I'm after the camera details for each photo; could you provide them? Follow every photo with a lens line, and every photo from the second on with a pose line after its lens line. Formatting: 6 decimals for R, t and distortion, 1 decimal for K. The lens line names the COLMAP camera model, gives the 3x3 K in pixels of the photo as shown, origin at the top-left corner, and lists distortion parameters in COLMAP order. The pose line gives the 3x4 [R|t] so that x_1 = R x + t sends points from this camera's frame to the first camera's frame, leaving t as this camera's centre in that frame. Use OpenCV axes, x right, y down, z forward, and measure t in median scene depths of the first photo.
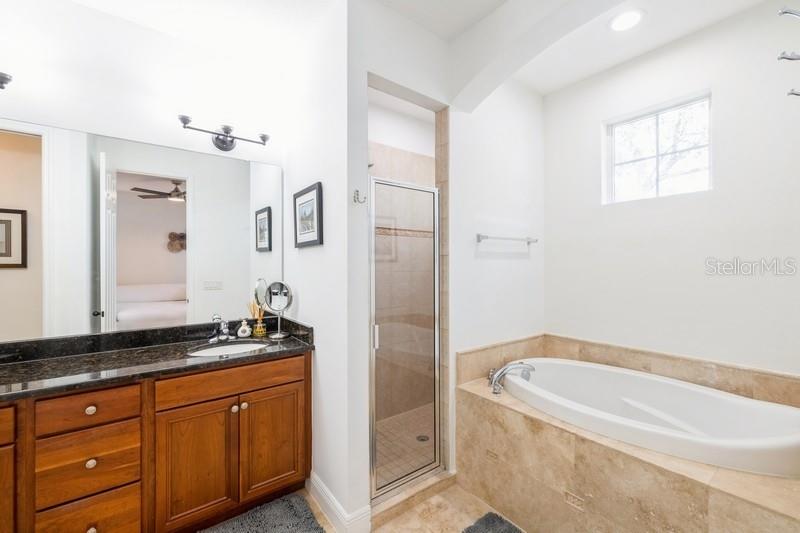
lens RADIAL K [[336.2, 0, 399.6], [0, 336.2, 265.7], [0, 0, 1]] dist [0.000386, -0.000116]
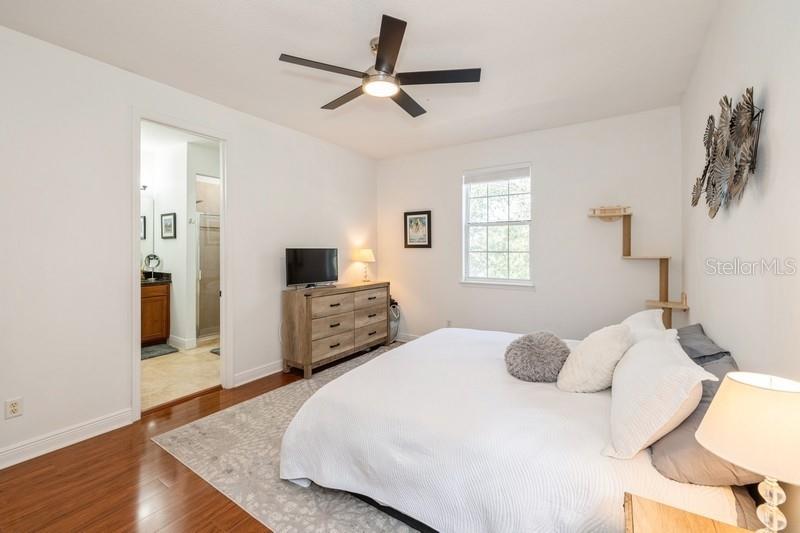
lens RADIAL K [[336.2, 0, 384.3], [0, 336.2, 250.3], [0, 0, 1]] dist [0.000386, -0.000116]
pose [[0.947042, 0.006246, 0.321049, 0.398107], [-0.007419, 0.999970, 0.002431, 0.009092], [-0.321024, -0.004684, 0.947060, -1.700846]]
